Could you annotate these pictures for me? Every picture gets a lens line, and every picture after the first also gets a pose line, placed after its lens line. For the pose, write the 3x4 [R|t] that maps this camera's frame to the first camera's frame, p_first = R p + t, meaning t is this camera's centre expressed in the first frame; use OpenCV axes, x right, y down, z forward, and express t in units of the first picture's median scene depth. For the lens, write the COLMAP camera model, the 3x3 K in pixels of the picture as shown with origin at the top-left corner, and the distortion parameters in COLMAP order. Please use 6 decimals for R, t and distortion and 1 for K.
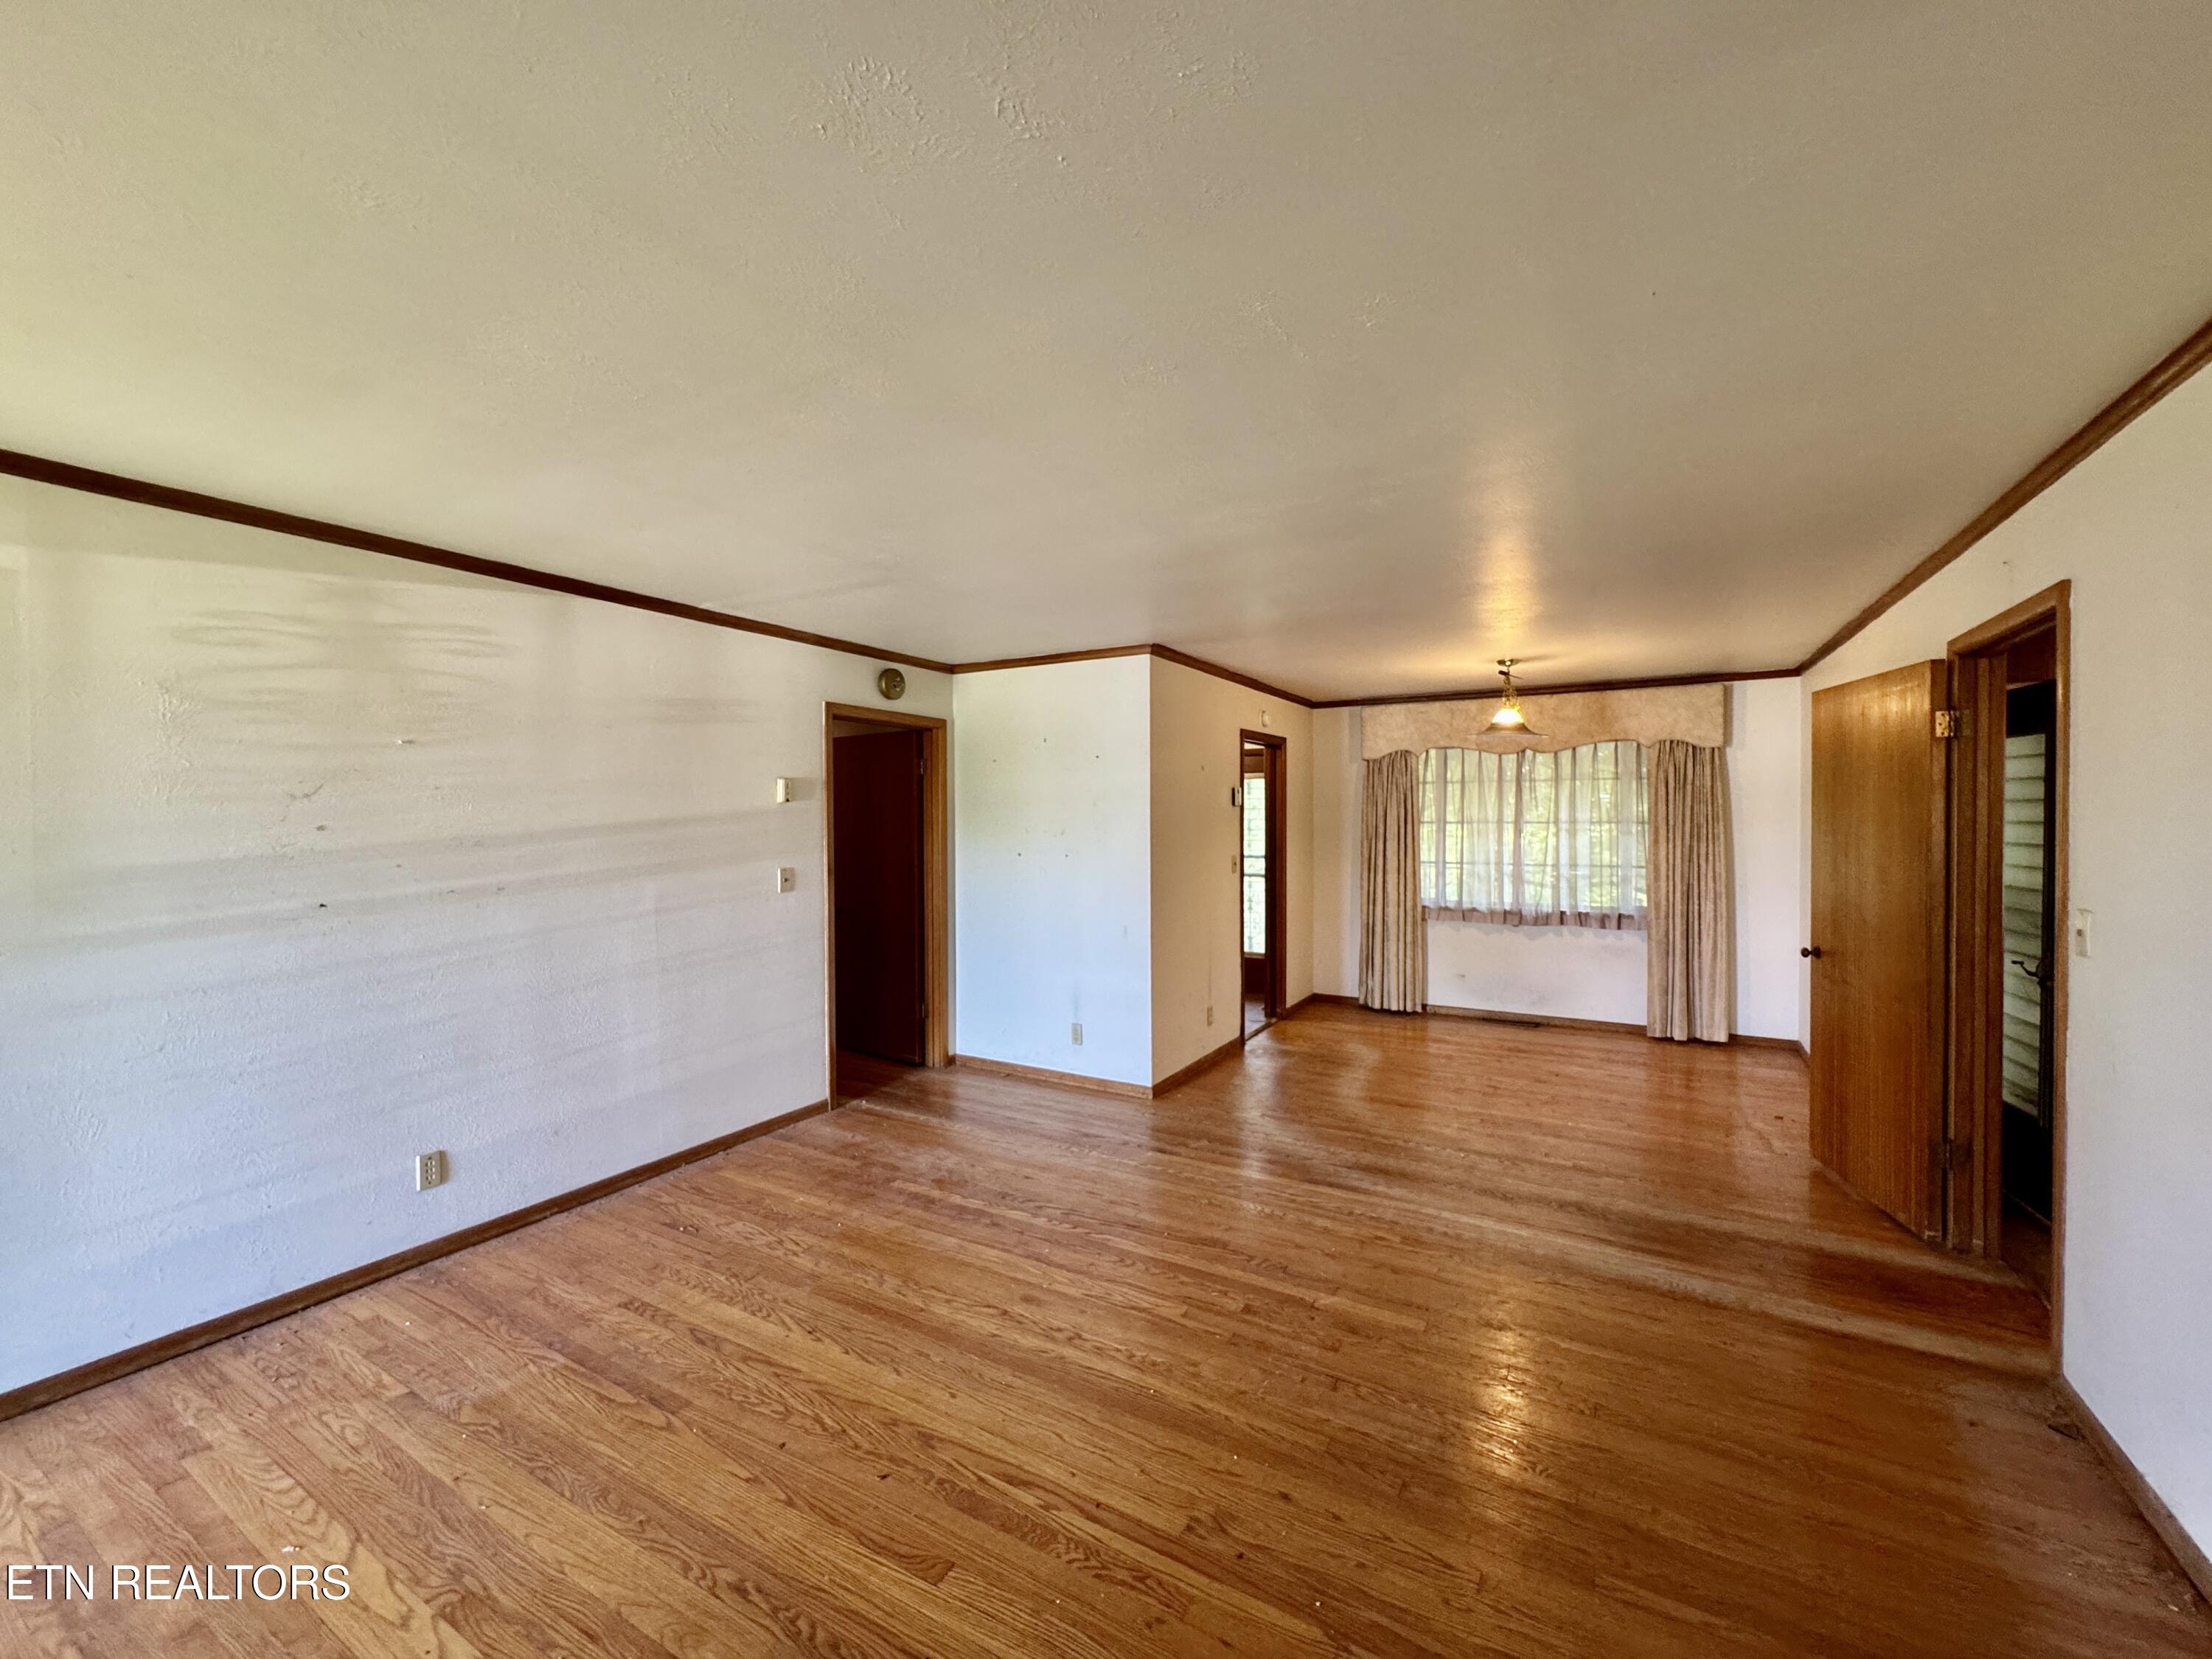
lens RADIAL K [[872.7, 0, 1106.0], [0, 872.7, 829.5], [0, 0, 1]] dist [0.000783, 0.000118]
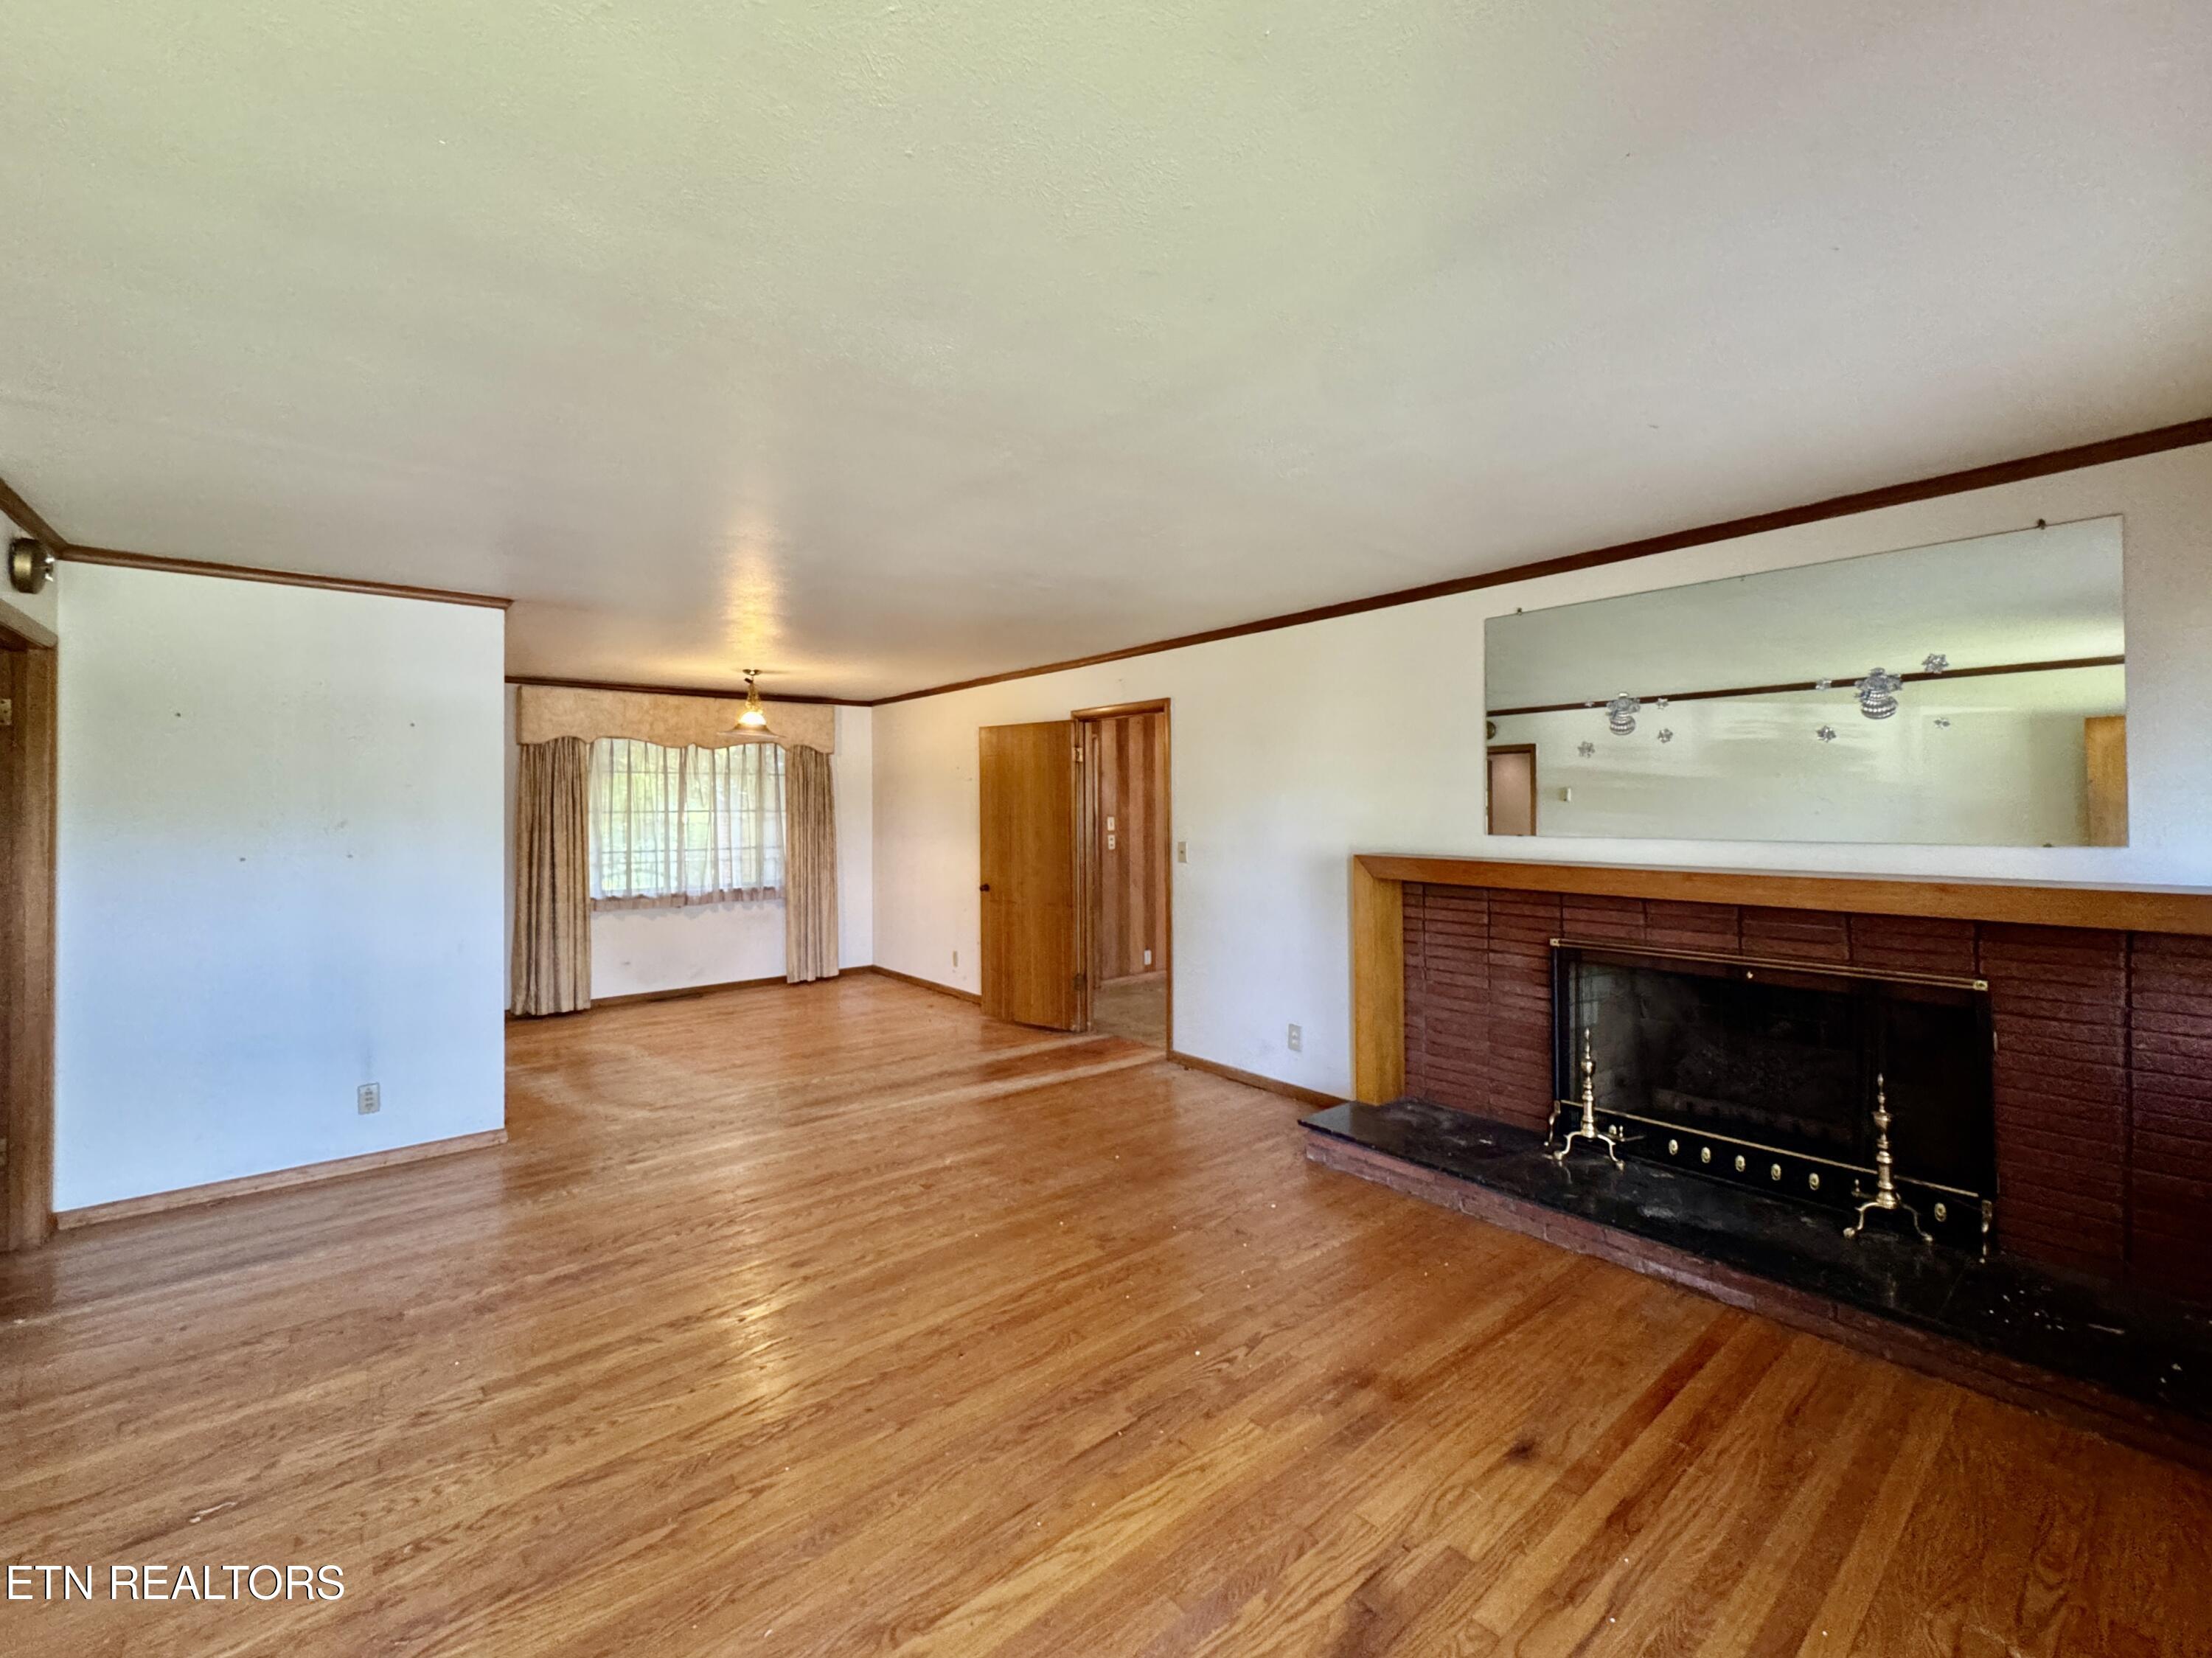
lens RADIAL K [[903.1, 0, 1106.0], [0, 903.1, 829.0], [0, 0, 1]] dist [0.001653, 0.000307]
pose [[0.356677, -0.020026, 0.934013, -0.555678], [0.015509, 0.999759, 0.015513, 0.005966], [-0.934099, 0.008952, 0.356902, 0.158873]]
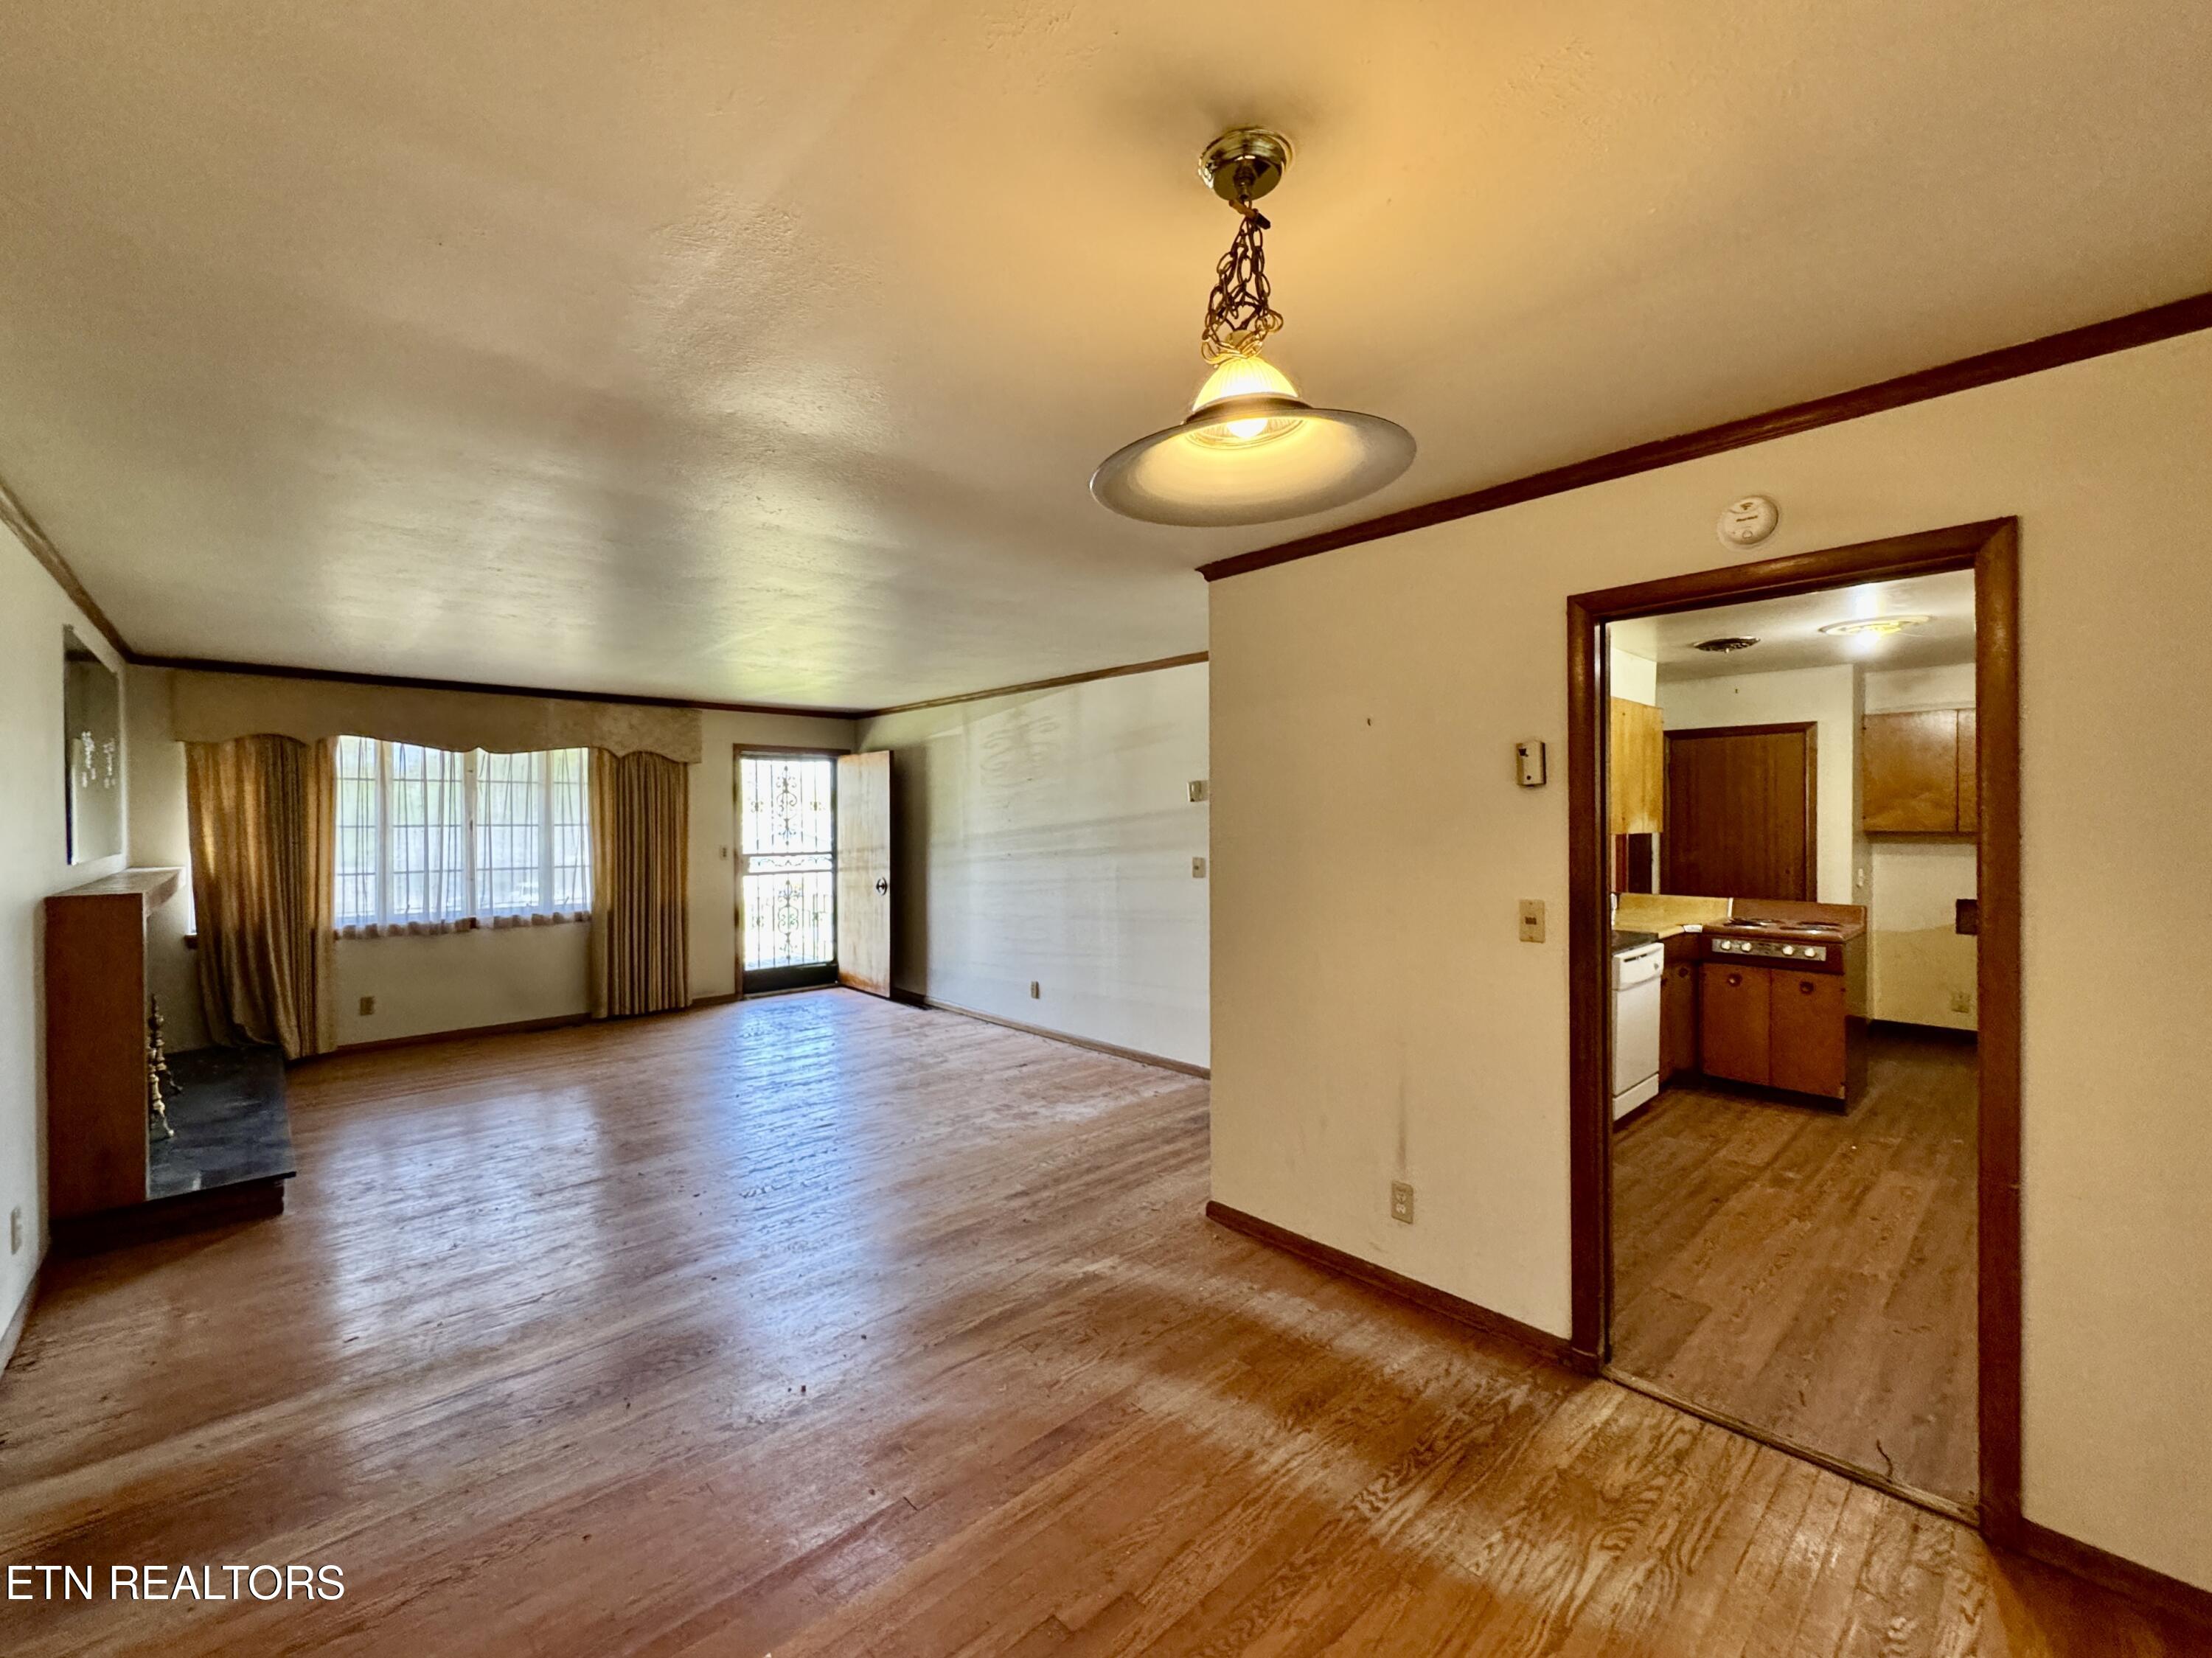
lens RADIAL K [[884.6, 0, 1106.0], [0, 884.6, 829.0], [0, 0, 1]] dist [-0.001362, -0.000012]
pose [[-0.267760, 0.008599, -0.963447, 0.736168], [-0.013050, 0.999836, 0.012551, -0.006626], [0.963397, 0.015934, -0.267604, 1.085703]]
